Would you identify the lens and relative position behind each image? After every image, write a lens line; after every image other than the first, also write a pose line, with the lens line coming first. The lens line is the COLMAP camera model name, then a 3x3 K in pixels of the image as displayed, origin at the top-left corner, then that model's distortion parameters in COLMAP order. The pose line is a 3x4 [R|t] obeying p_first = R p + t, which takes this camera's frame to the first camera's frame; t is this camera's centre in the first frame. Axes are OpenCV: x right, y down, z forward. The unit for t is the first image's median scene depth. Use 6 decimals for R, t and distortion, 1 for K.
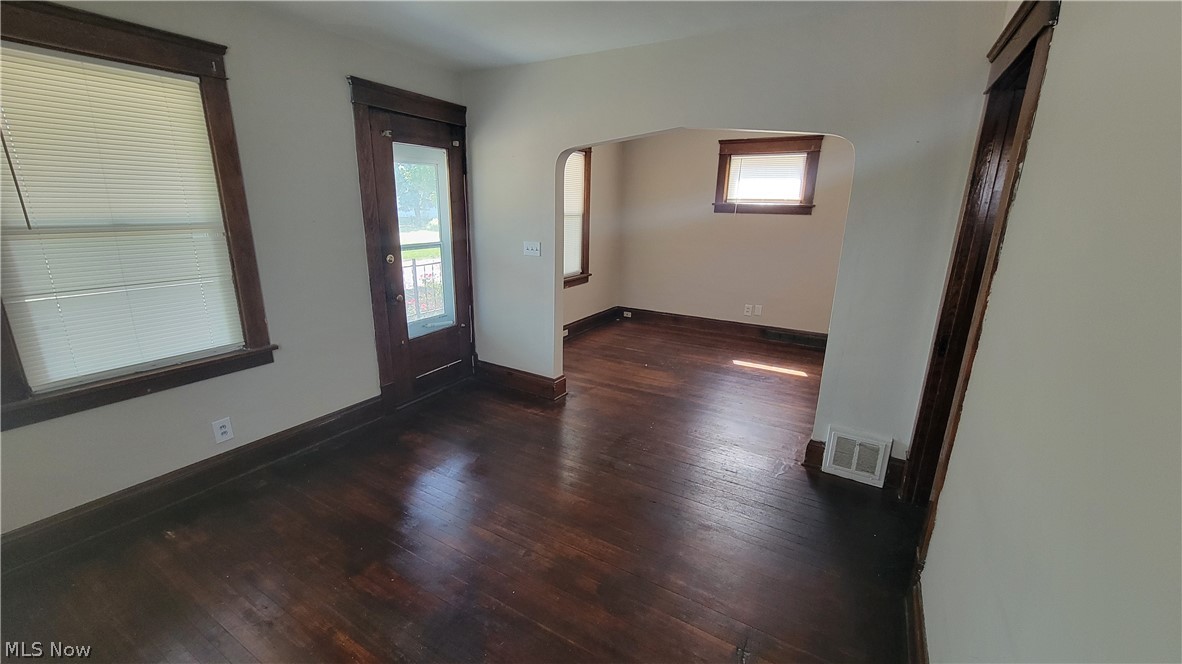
lens RADIAL K [[483.5, 0, 582.4], [0, 483.5, 341.5], [0, 0, 1]] dist [-0.002973, 0.000892]
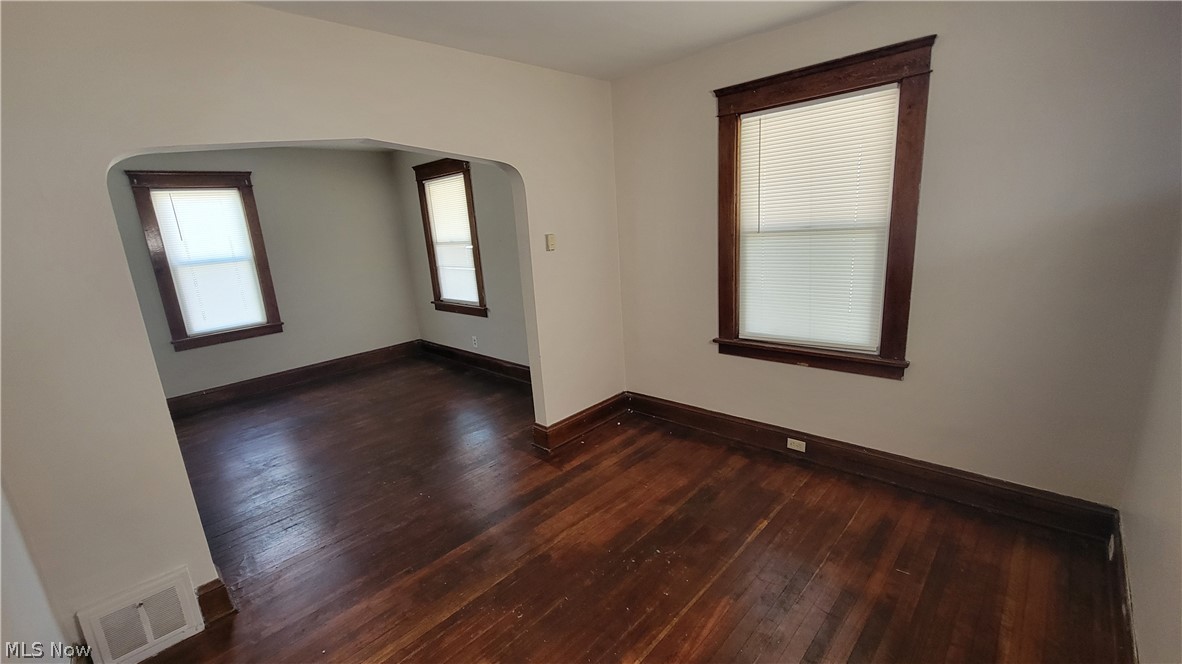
lens RADIAL K [[483.5, 0, 579.0], [0, 483.5, 338.9], [0, 0, 1]] dist [-0.002973, 0.000892]
pose [[-0.235974, 0.226476, -0.945000, 0.575475], [-0.209478, 0.937744, 0.277046, -0.259541], [0.948913, 0.263332, -0.173841, 0.944342]]
